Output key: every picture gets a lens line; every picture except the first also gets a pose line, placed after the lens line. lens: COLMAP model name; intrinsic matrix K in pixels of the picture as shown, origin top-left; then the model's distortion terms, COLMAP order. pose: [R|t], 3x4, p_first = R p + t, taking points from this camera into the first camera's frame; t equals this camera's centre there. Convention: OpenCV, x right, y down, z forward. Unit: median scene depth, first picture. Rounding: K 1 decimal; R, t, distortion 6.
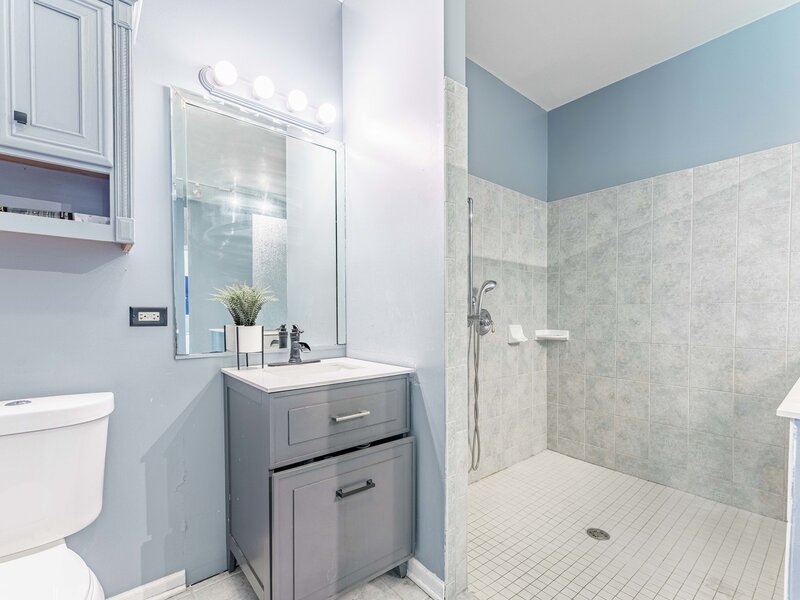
lens RADIAL K [[366.4, 0, 399.0], [0, 366.4, 320.0], [0, 0, 1]] dist [0.003250, -0.002291]
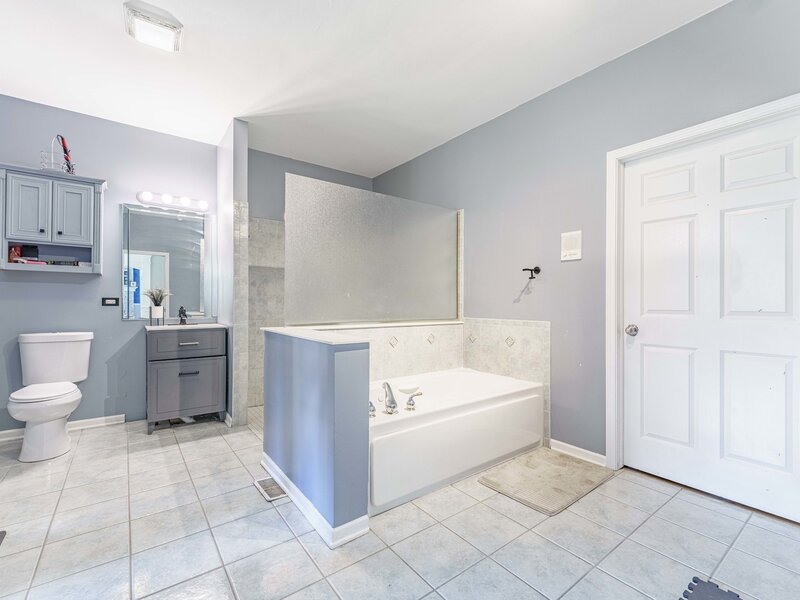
lens RADIAL K [[366.4, 0, 403.8], [0, 366.4, 301.8], [0, 0, 1]] dist [0.003250, -0.002291]
pose [[0.998511, 0.004991, -0.054322, 1.381379], [-0.006342, 0.999674, -0.024716, 0.039795], [0.054181, 0.025023, 0.998218, -1.301993]]
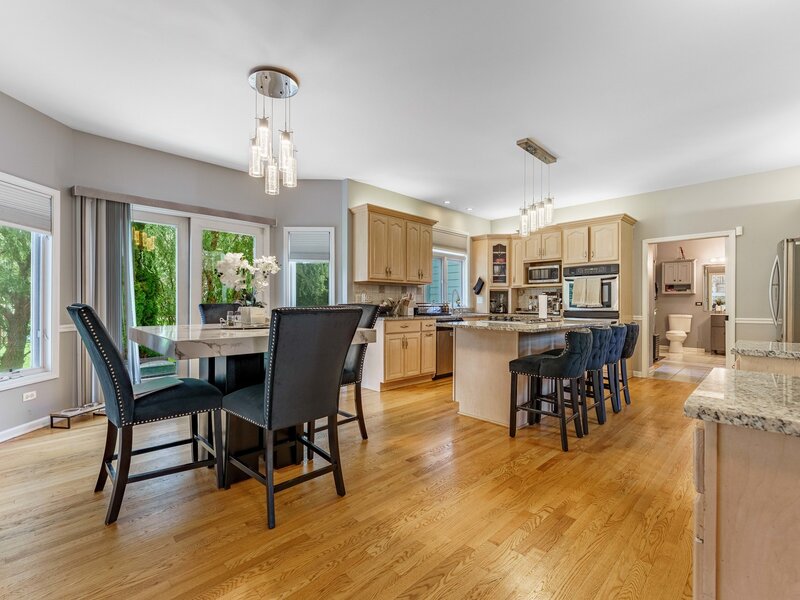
lens RADIAL K [[366.4, 0, 391.3], [0, 366.4, 305.4], [0, 0, 1]] dist [0.003250, -0.002291]
pose [[0.072158, 0.004463, -0.997383, 5.207210], [-0.018409, 0.999826, 0.003142, 0.097171], [0.997223, 0.018134, 0.072227, -4.694845]]
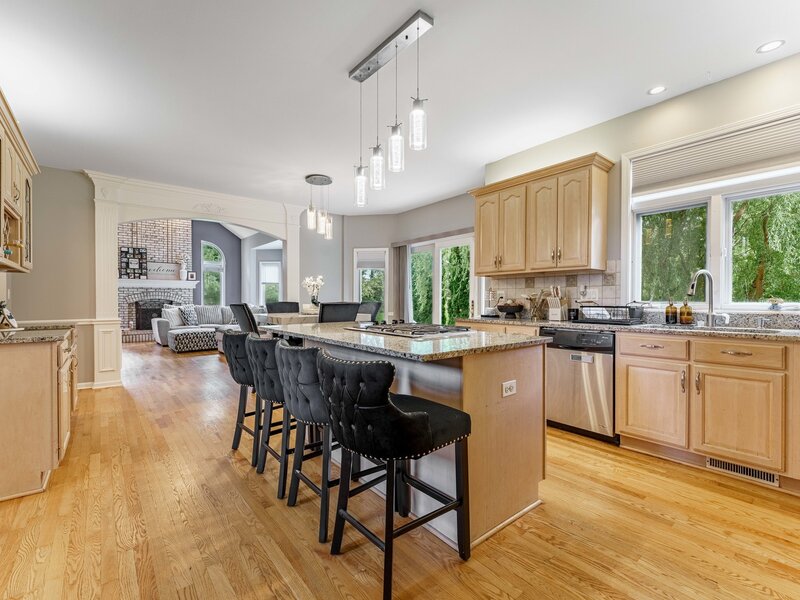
lens RADIAL K [[366.4, 0, 399.8], [0, 366.4, 304.8], [0, 0, 1]] dist [0.003250, -0.002291]
pose [[-0.999942, -0.000559, 0.010711, 2.242556], [-0.000295, 0.999698, 0.024575, 0.039604], [-0.010721, 0.024570, -0.999641, -1.500140]]
